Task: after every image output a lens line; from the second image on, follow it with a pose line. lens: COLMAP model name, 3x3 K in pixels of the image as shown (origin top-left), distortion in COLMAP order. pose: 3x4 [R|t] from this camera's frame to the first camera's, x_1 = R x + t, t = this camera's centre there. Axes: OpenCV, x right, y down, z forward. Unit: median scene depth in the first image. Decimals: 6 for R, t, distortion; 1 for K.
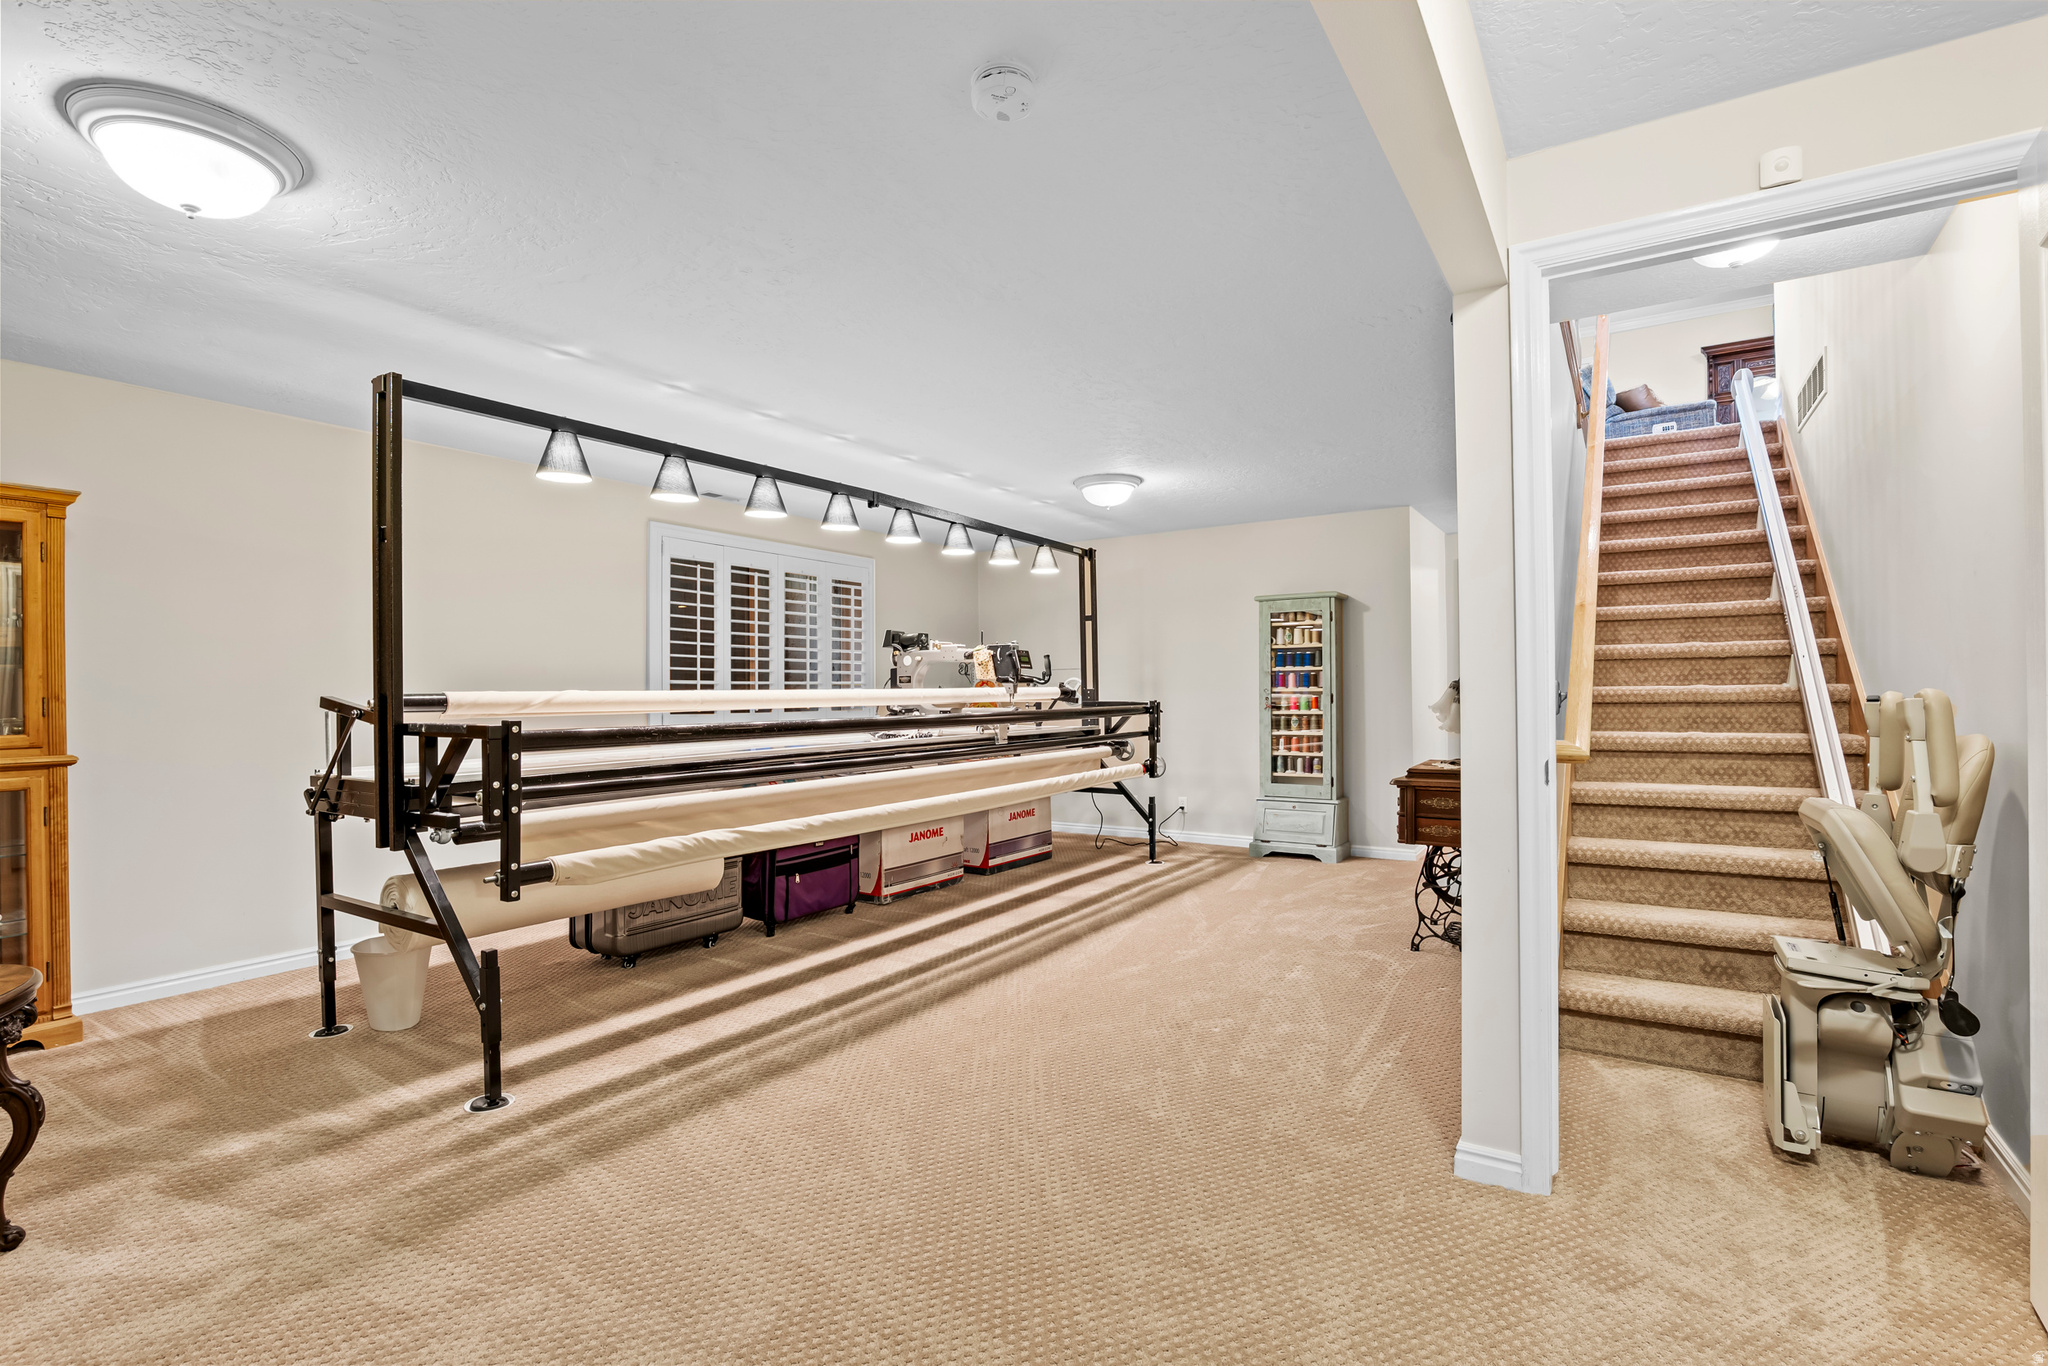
lens RADIAL K [[944.0, 0, 1018.4], [0, 944.0, 692.7], [0, 0, 1]] dist [-0.018269, 0.001235]
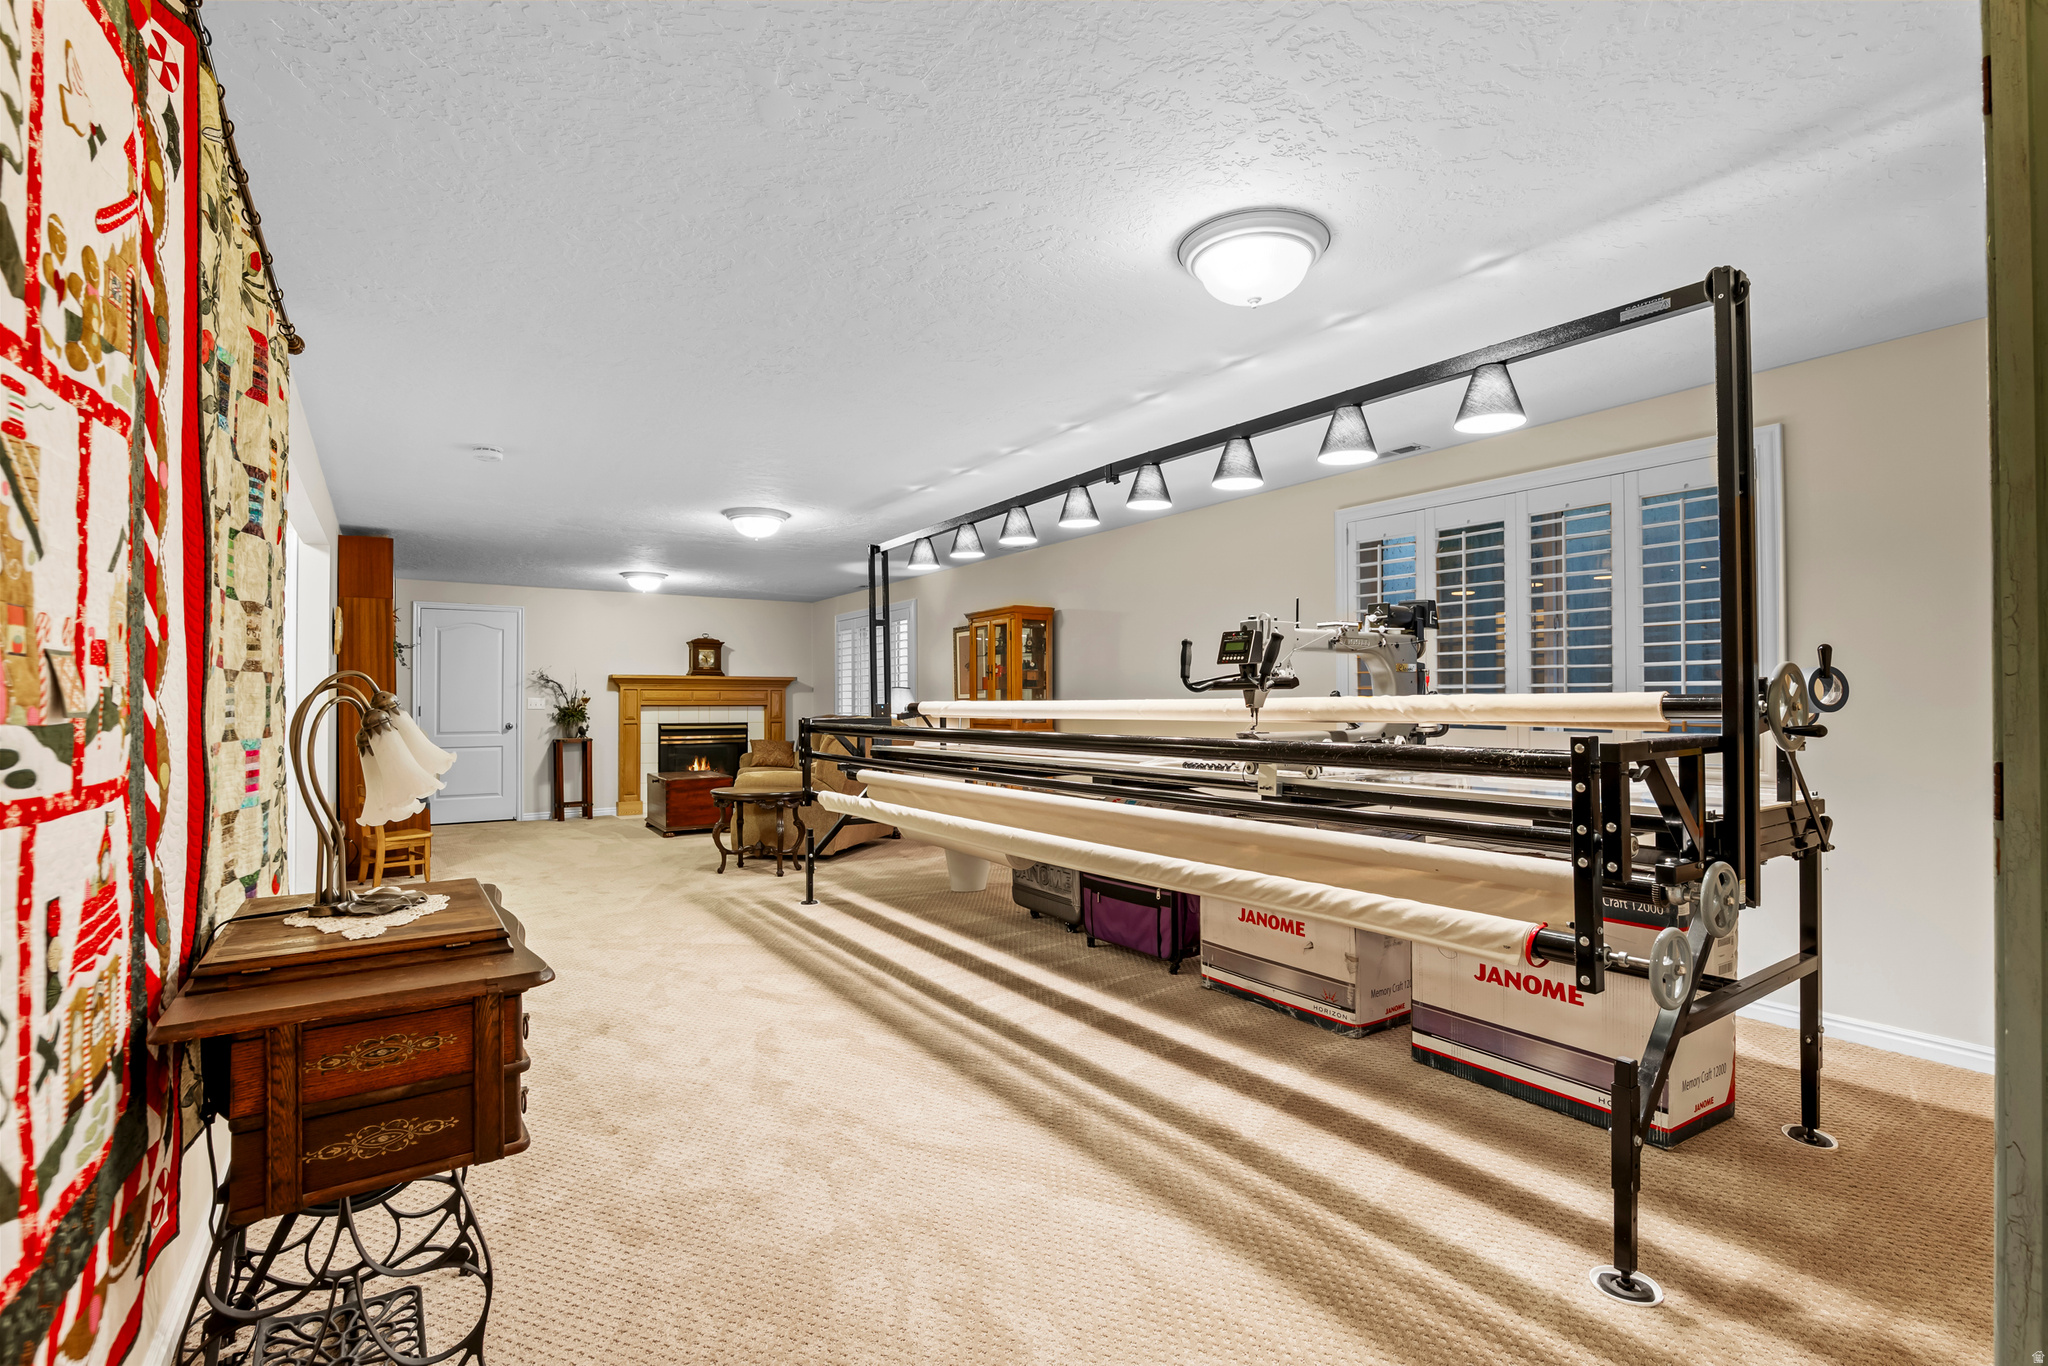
lens RADIAL K [[944.0, 0, 1014.9], [0, 944.0, 687.1], [0, 0, 1]] dist [-0.018269, 0.001235]
pose [[-0.390516, -0.003627, -0.920589, 0.680205], [0.006807, 0.999954, -0.006828, -0.010129], [0.920571, -0.008933, -0.390473, 1.299223]]
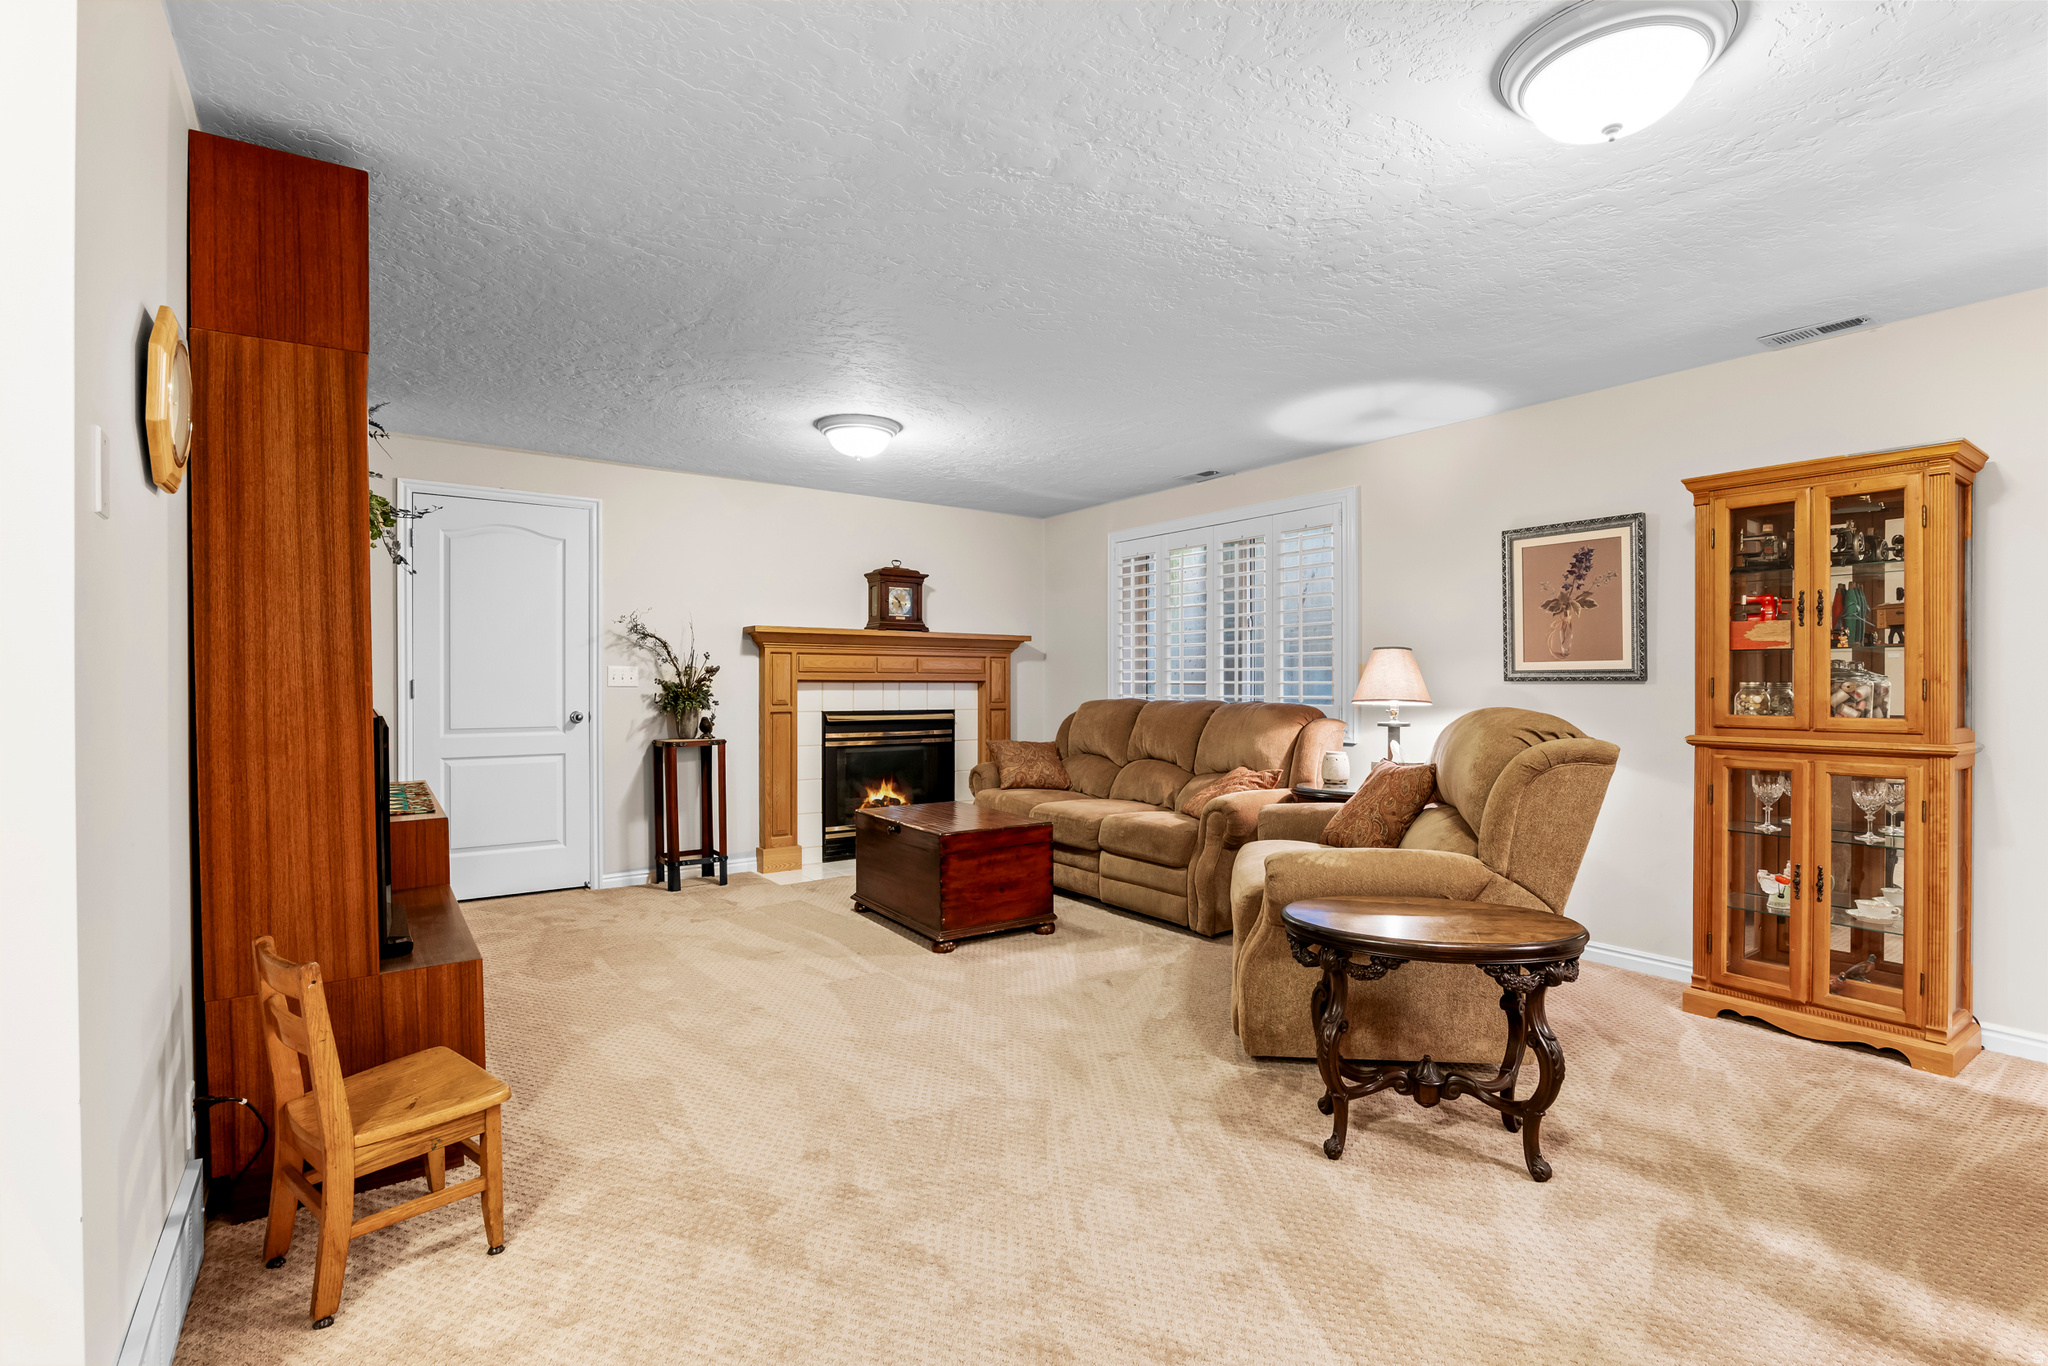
lens RADIAL K [[944.0, 0, 1025.5], [0, 944.0, 682.9], [0, 0, 1]] dist [-0.018269, 0.001235]
pose [[-0.353494, 0.012672, -0.935351, 0.065919], [0.000058, 0.999909, 0.013525, -0.001684], [0.935437, 0.004726, -0.353462, 0.353325]]
